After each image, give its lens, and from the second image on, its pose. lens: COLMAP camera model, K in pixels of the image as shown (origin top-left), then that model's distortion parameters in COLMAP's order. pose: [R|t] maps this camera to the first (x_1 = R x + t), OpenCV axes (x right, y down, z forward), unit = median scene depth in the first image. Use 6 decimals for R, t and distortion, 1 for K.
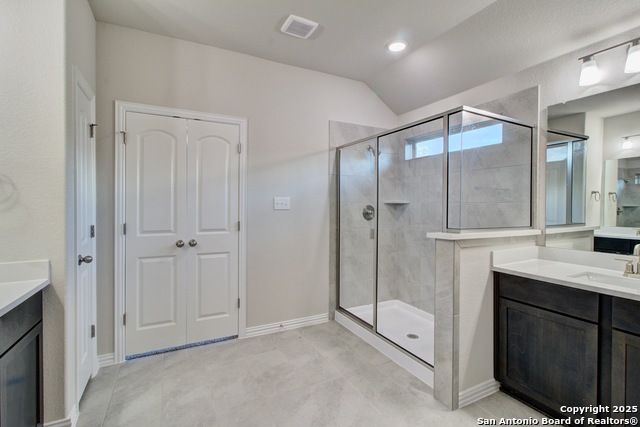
lens RADIAL K [[287.8, 0, 316.9], [0, 287.8, 209.8], [0, 0, 1]] dist [0.020933, 0.000190]
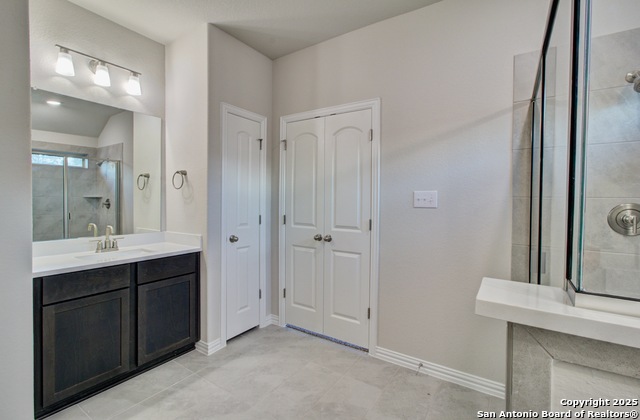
lens RADIAL K [[296.3, 0, 380.9], [0, 296.3, 208.7], [0, 0, 1]] dist [-0.001847, 0.000283]
pose [[0.519958, 0.023844, -0.853859, 0.539434], [-0.022673, 0.999643, 0.014109, -0.006688], [0.853891, 0.012024, 0.520313, 0.604728]]
